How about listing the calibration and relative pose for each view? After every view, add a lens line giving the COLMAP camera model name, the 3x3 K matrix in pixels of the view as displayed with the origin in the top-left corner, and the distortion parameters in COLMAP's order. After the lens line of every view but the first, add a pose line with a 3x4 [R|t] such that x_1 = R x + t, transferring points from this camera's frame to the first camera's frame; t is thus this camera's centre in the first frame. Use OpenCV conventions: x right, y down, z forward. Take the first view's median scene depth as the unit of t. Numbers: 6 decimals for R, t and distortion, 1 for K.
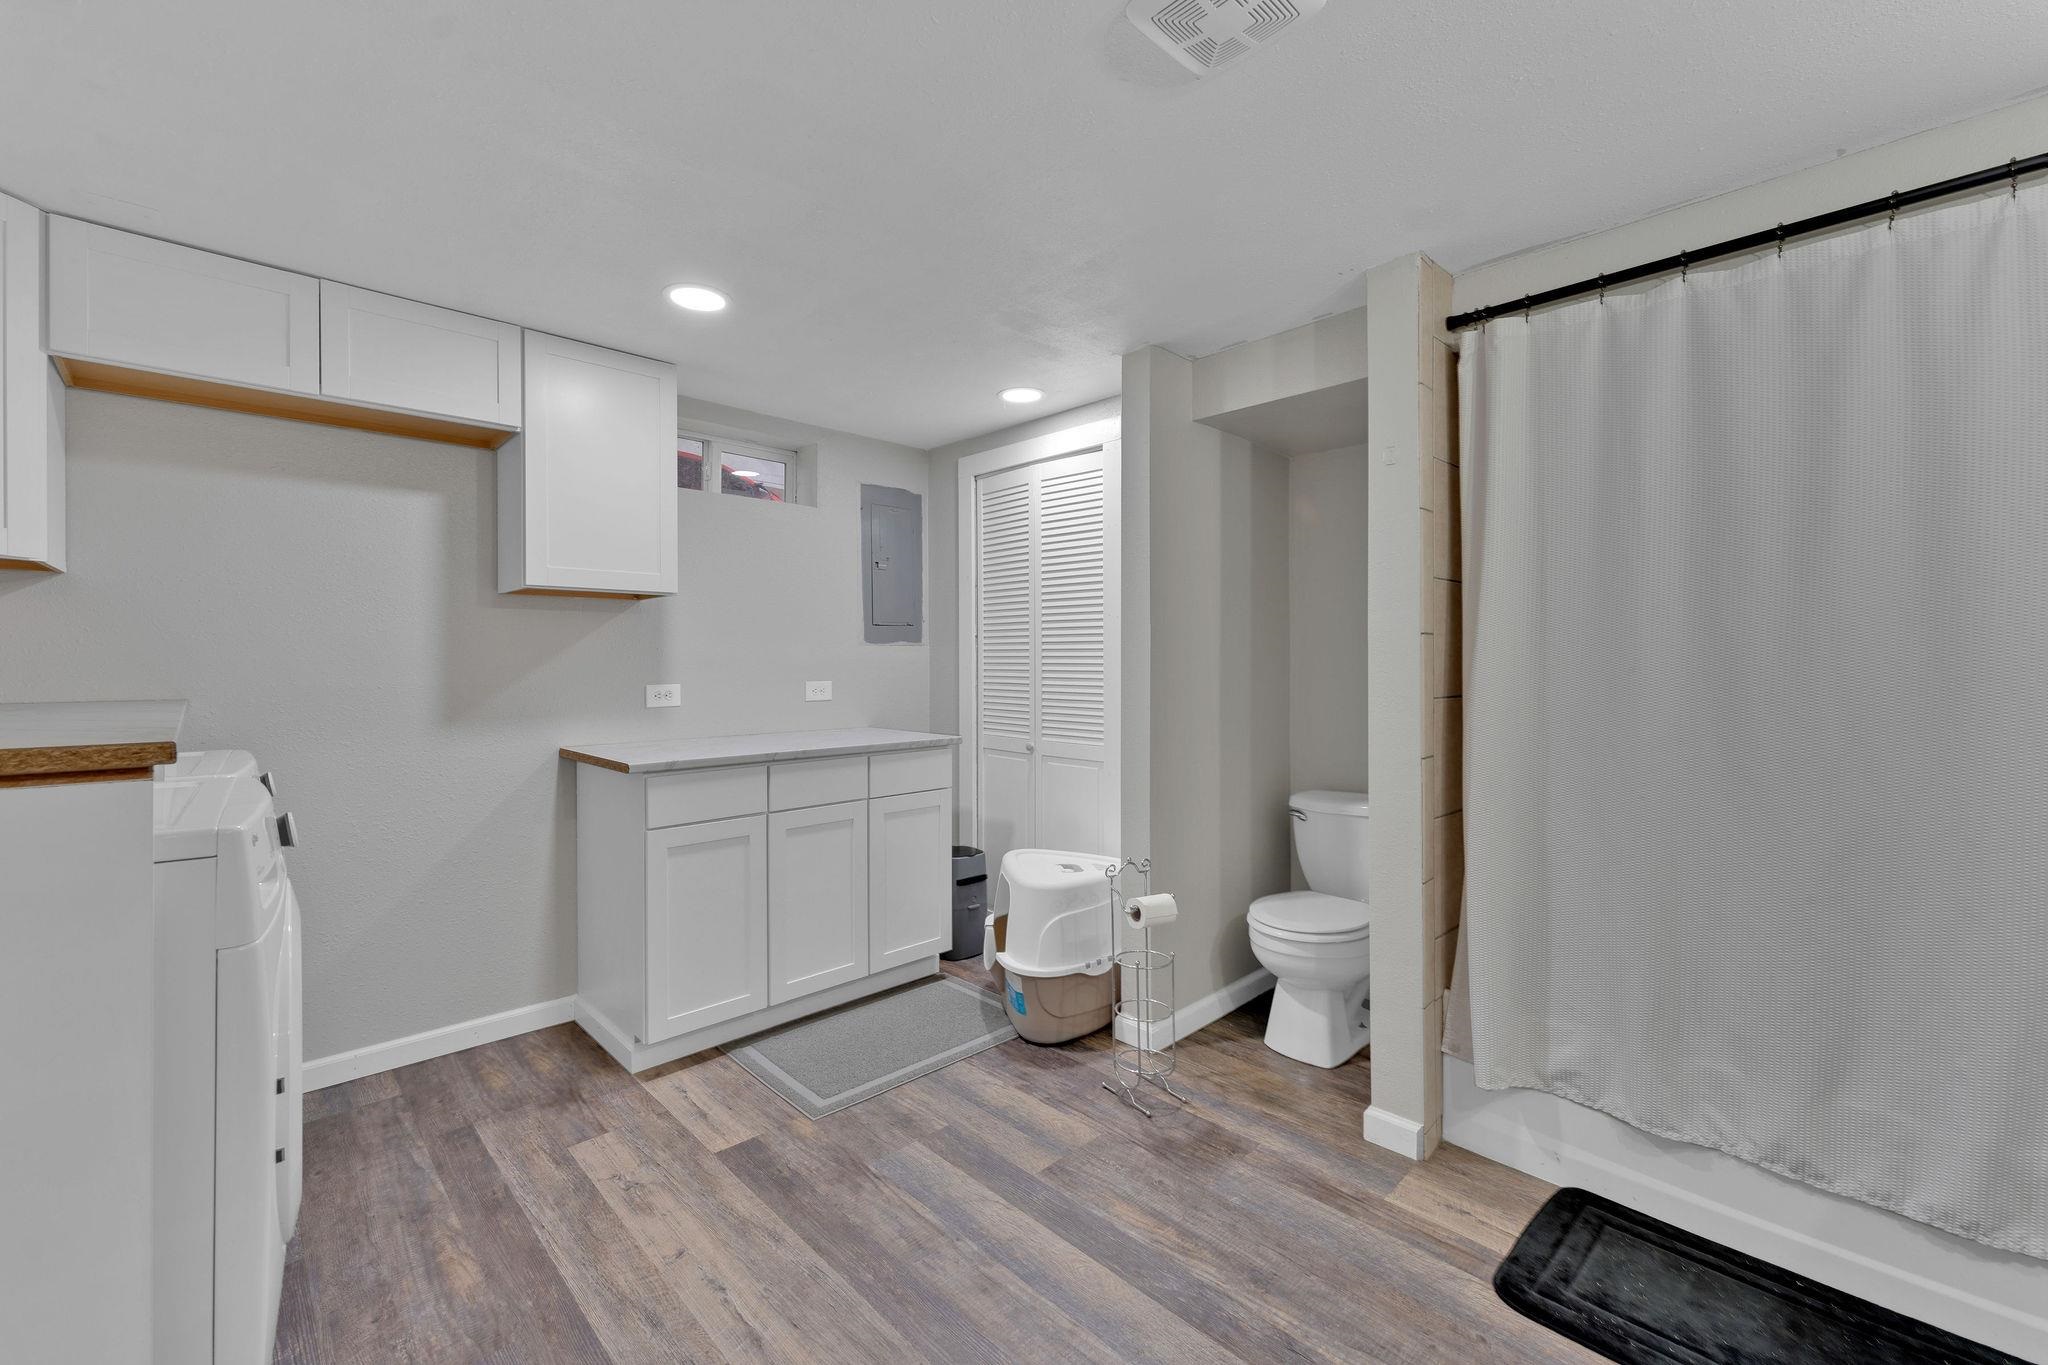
lens RADIAL K [[918.2, 0, 1017.2], [0, 918.2, 666.3], [0, 0, 1]] dist [0.002592, 0.000669]
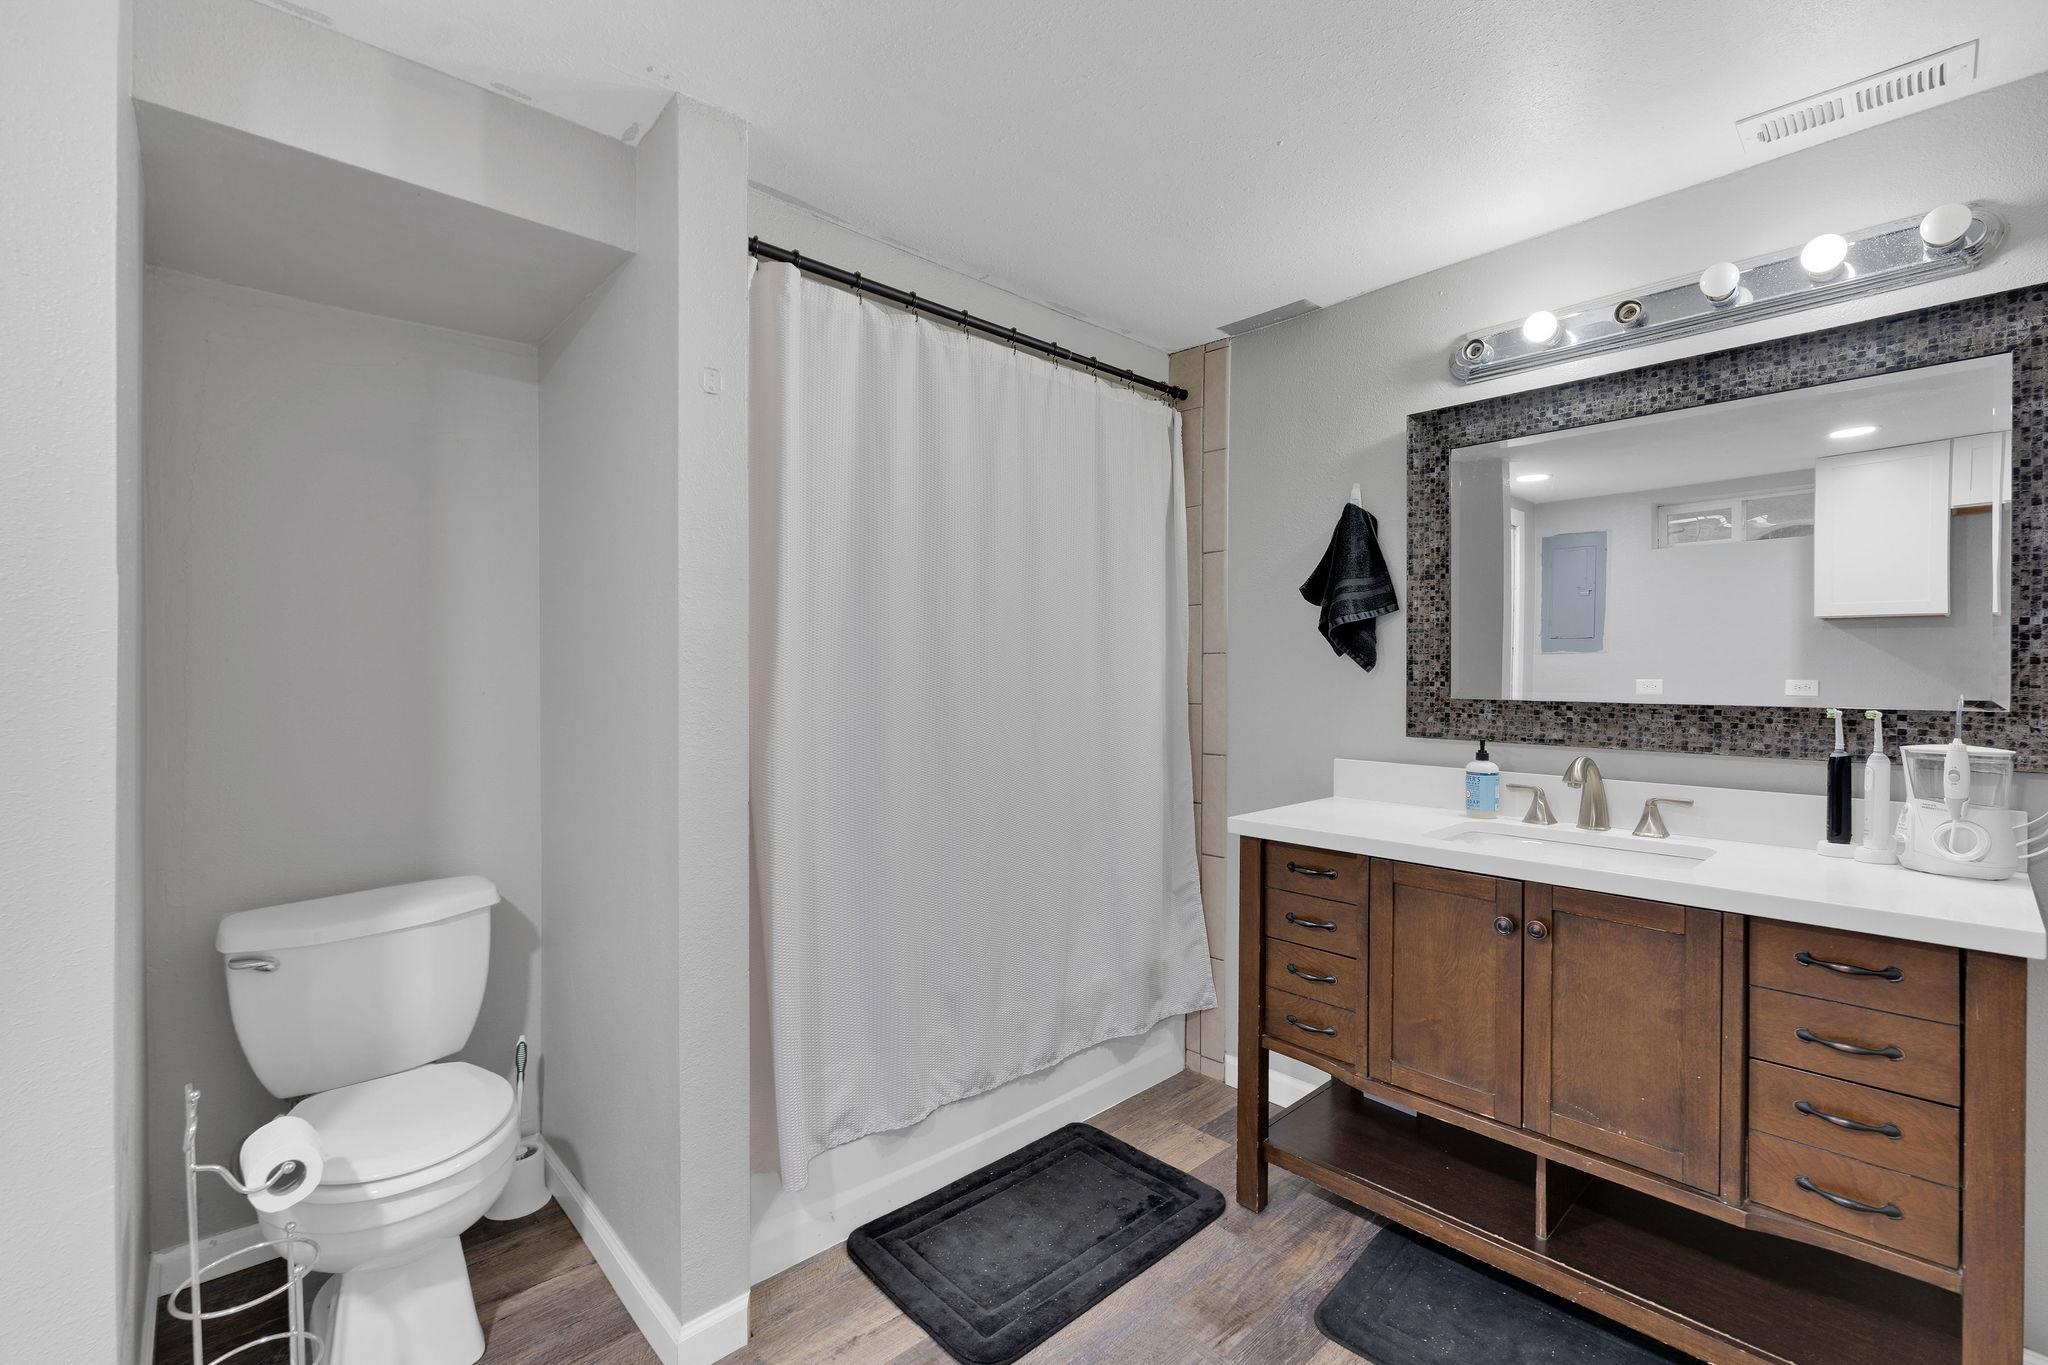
lens RADIAL K [[918.2, 0, 1017.2], [0, 918.2, 666.3], [0, 0, 1]] dist [0.002592, 0.000669]
pose [[-0.018712, -0.000738, 0.999825, -0.342608], [-0.003440, 0.999994, 0.000674, -0.014451], [-0.999819, -0.003427, -0.018715, 0.864171]]
